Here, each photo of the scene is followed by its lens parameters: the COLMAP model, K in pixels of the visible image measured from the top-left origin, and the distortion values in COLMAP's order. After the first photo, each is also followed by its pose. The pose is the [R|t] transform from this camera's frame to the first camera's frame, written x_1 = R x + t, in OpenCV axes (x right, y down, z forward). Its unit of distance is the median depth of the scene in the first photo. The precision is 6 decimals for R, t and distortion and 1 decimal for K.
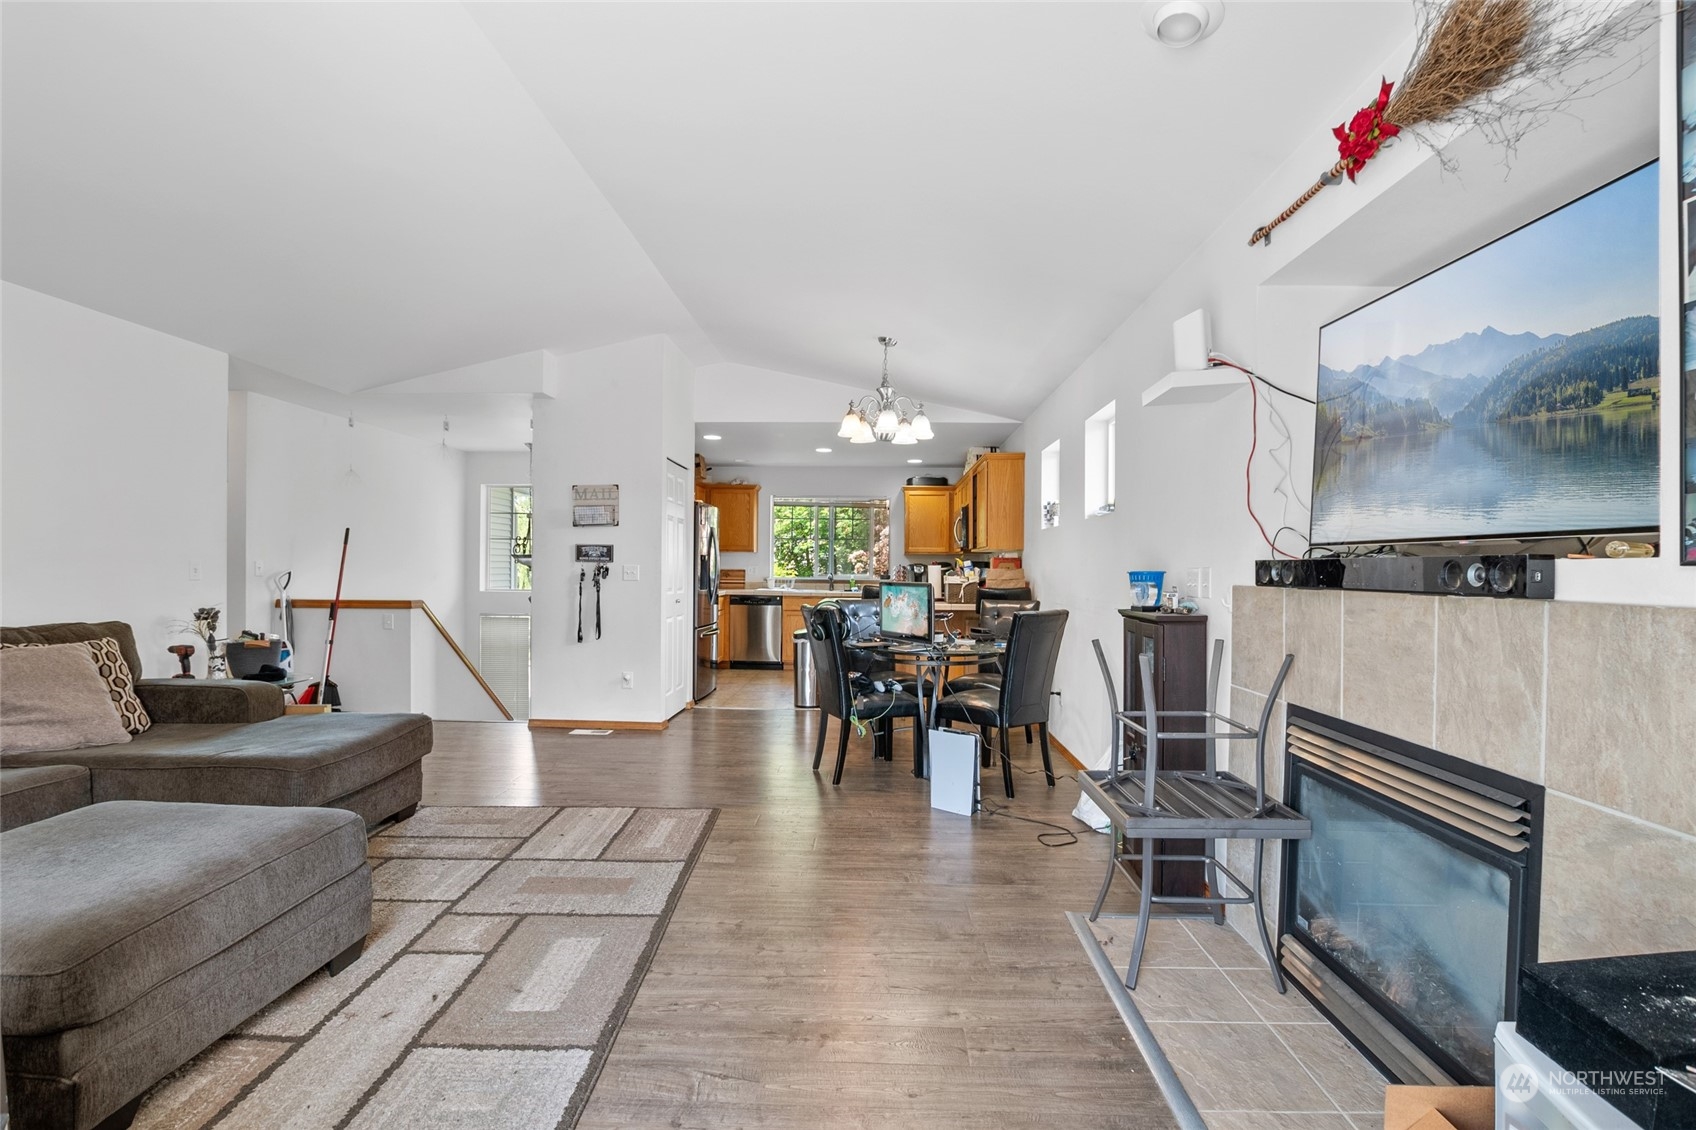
lens RADIAL K [[765.7, 0, 855.3], [0, 765.7, 573.9], [0, 0, 1]] dist [-0.022354, 0.000799]
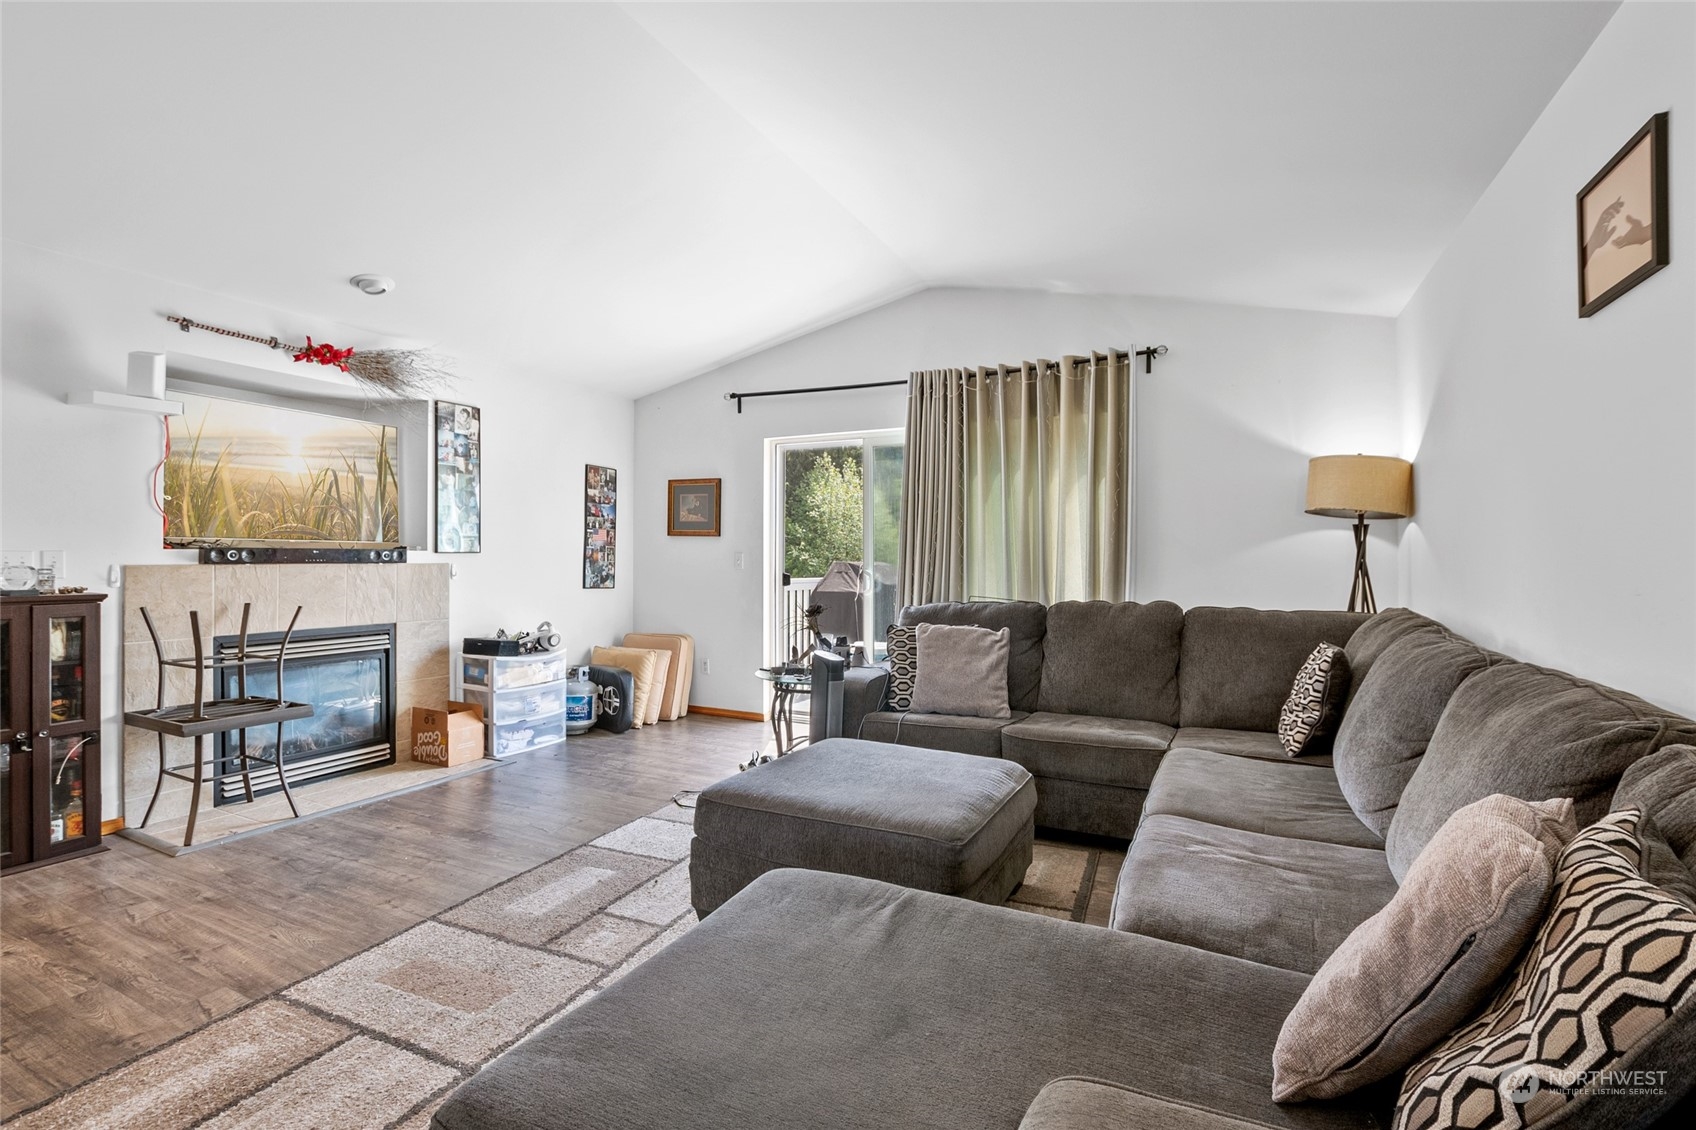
lens RADIAL K [[765.7, 0, 854.2], [0, 765.7, 562.1], [0, 0, 1]] dist [-0.022354, 0.000799]
pose [[-0.913942, -0.015115, 0.405563, -1.280635], [-0.009654, 0.999833, 0.015506, -0.023481], [-0.405730, 0.010256, -0.913936, 1.885555]]
